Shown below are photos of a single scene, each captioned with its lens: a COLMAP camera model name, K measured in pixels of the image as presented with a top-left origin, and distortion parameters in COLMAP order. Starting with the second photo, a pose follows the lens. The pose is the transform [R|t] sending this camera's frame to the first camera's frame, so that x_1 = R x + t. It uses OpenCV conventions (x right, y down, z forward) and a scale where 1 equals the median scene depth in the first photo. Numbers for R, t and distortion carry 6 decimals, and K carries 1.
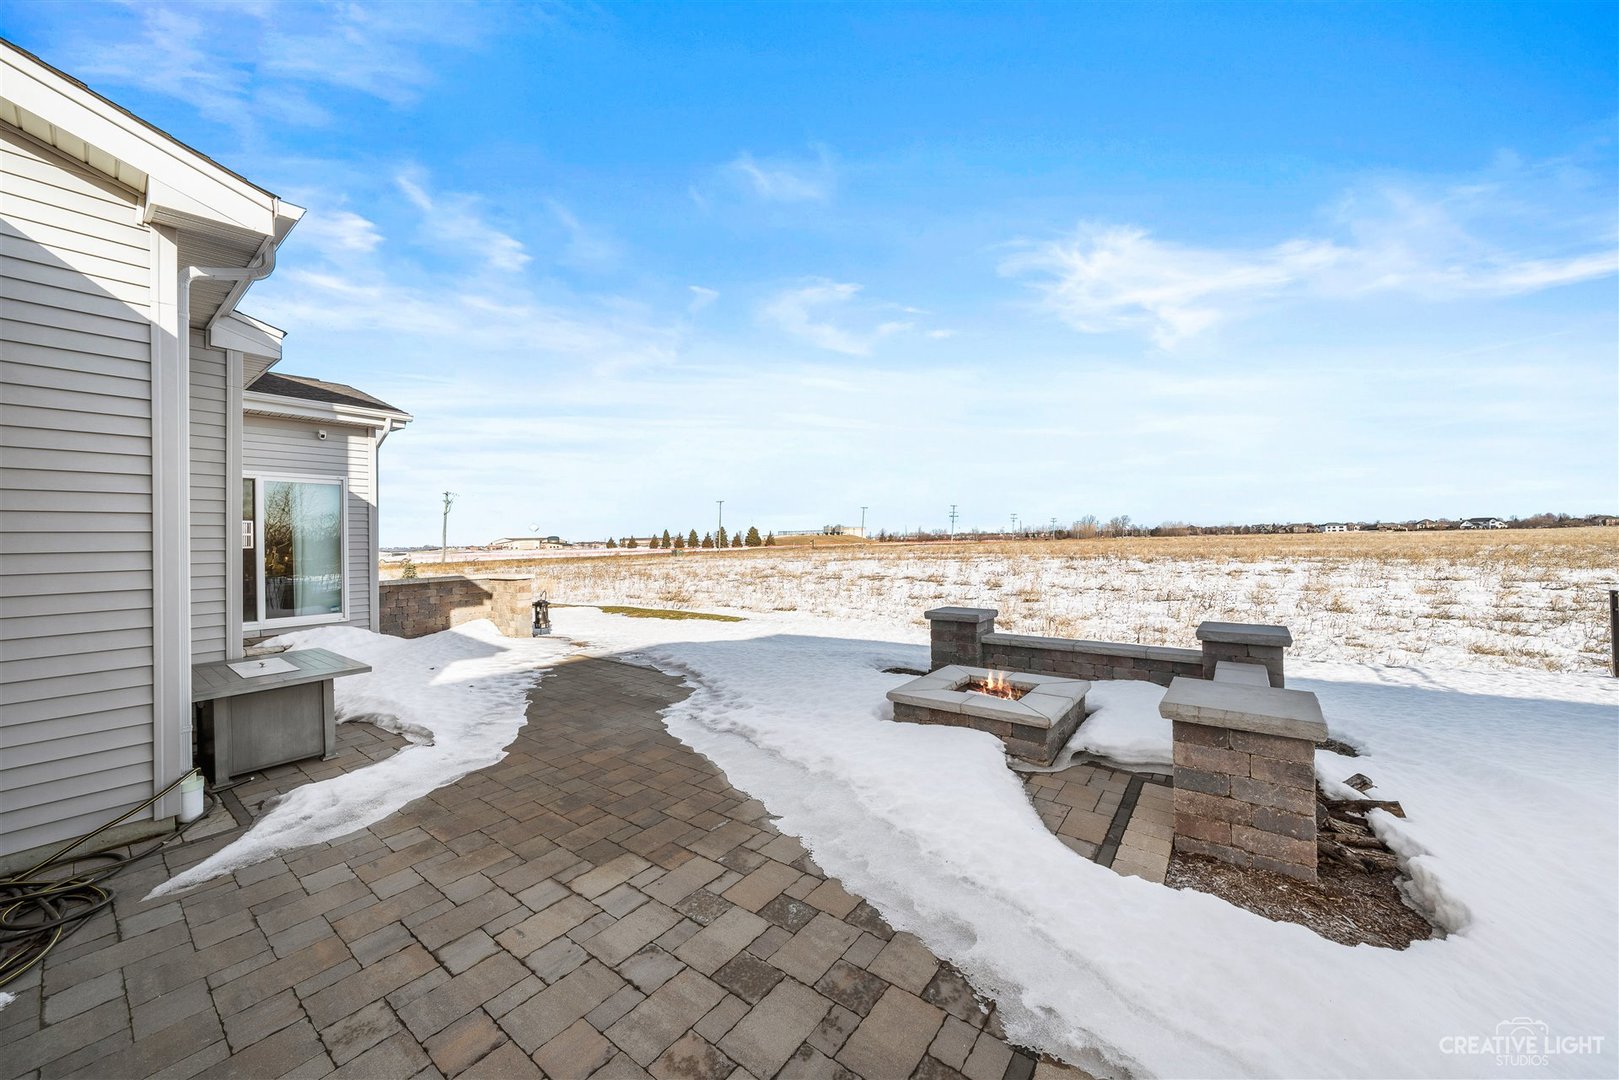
lens RADIAL K [[573.4, 0, 812.7], [0, 573.4, 534.7], [0, 0, 1]] dist [-0.008092, -0.000098]
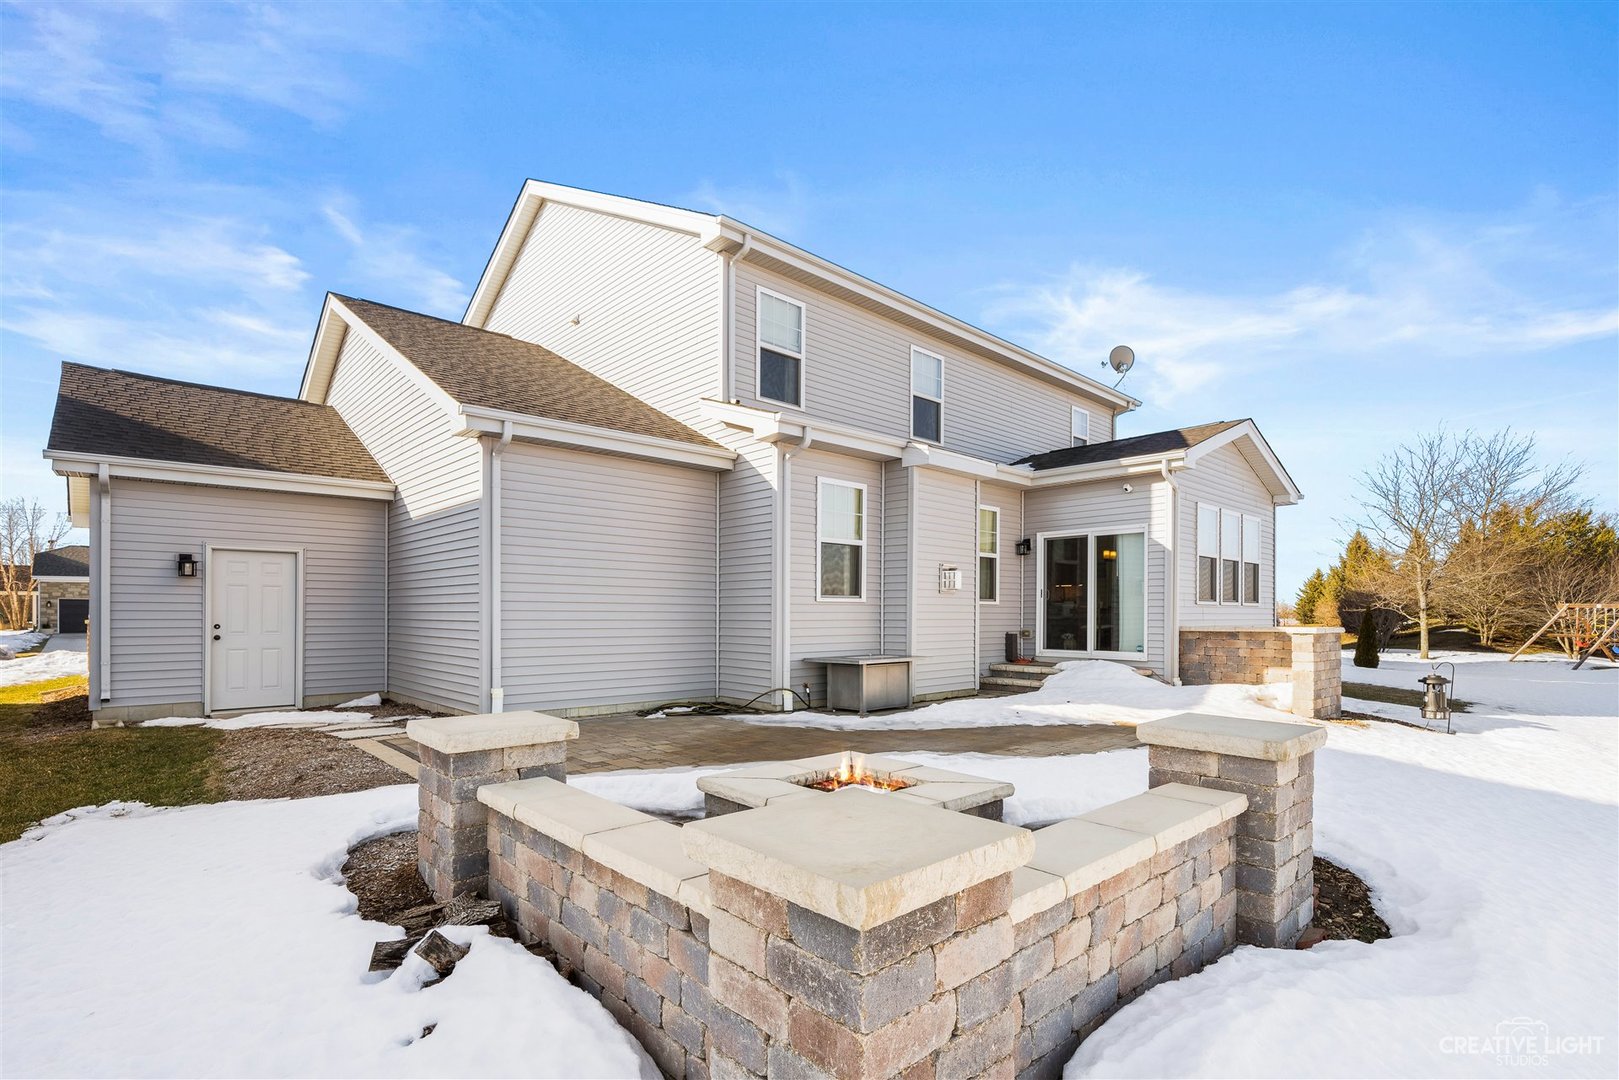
lens RADIAL K [[755.4, 0, 784.2], [0, 755.4, 601.9], [0, 0, 1]] dist [0.000895, -0.000478]
pose [[-0.202101, 0.009709, -0.979316, 1.727696], [0.010671, 0.999913, 0.007711, 0.062339], [0.979306, -0.008892, -0.202187, 1.581009]]
